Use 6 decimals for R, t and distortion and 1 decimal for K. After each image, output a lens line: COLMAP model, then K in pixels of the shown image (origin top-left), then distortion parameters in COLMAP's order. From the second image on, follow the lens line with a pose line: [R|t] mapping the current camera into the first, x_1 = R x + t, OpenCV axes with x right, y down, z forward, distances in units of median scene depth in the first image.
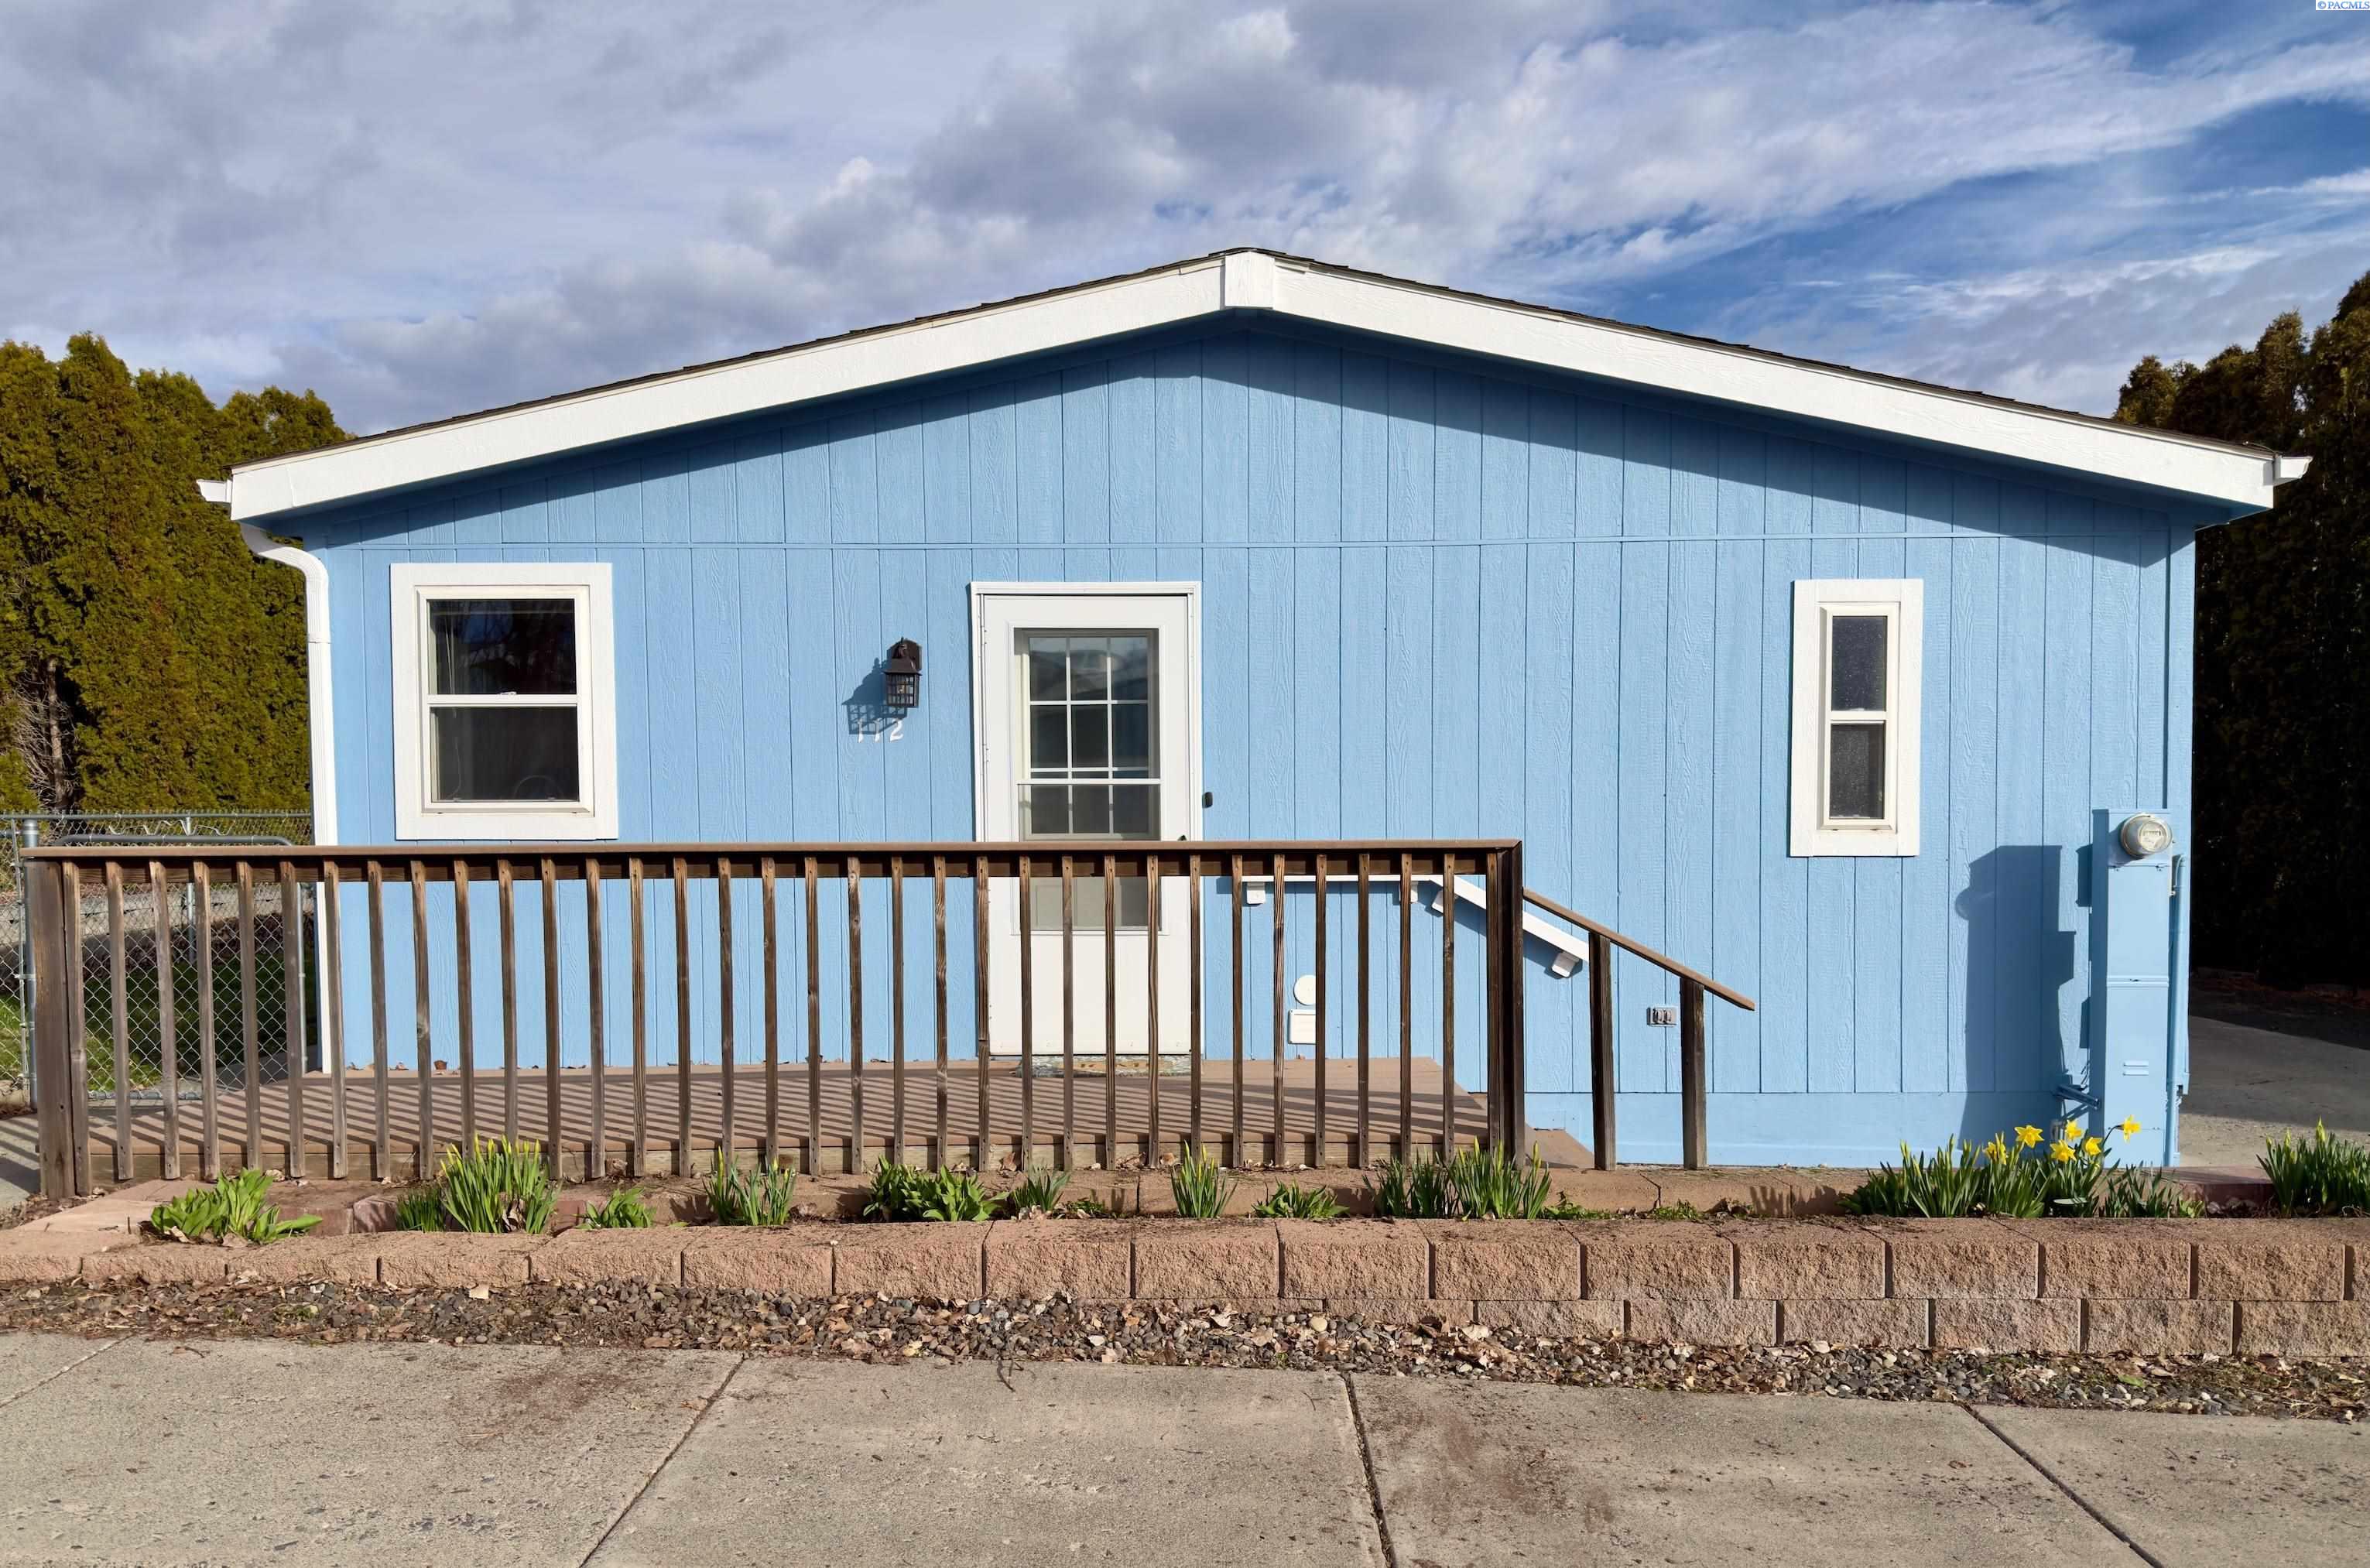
lens RADIAL K [[1879.6, 0, 1303.9], [0, 1879.6, 923.6], [0, 0, 1]] dist [-0.001349, -0.008581]
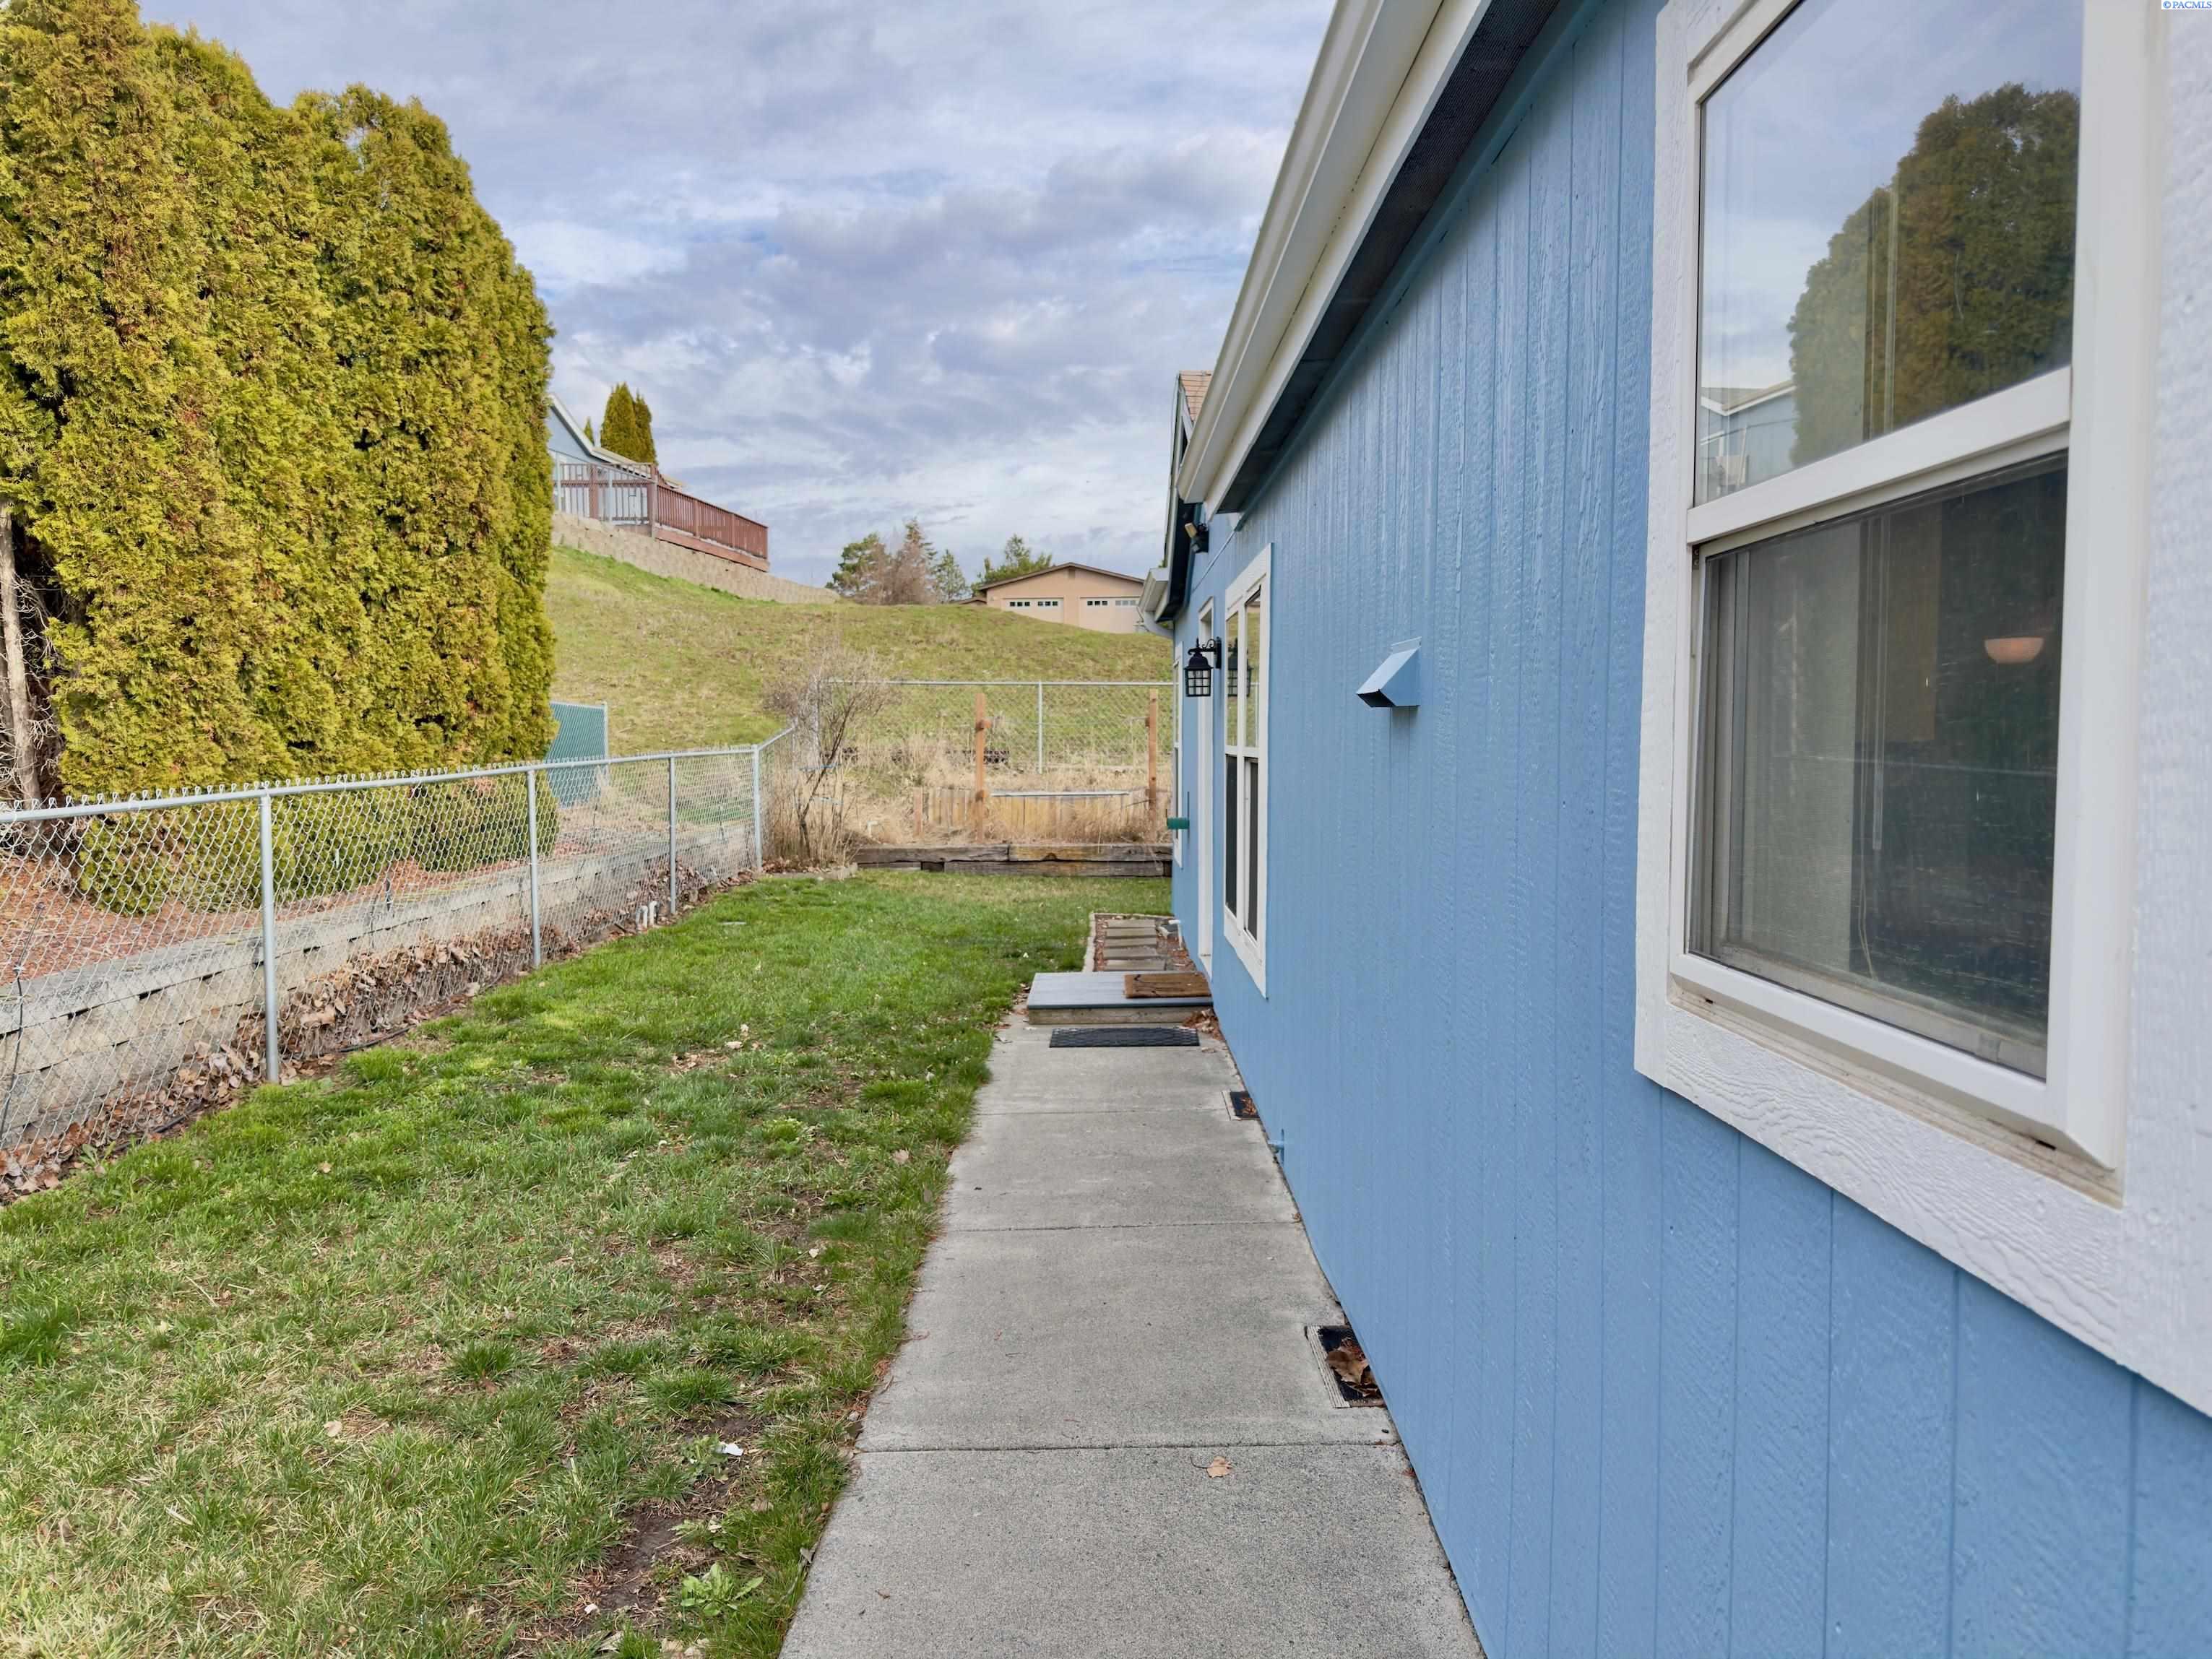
lens RADIAL K [[1548.9, 0, 1102.4], [0, 1548.9, 834.3], [0, 0, 1]] dist [-0.007757, -0.001784]
pose [[0.999856, -0.004951, 0.016213, -0.341433], [0.004684, 0.999854, 0.016453, -0.047748], [-0.016292, -0.016375, 0.999733, 0.523697]]
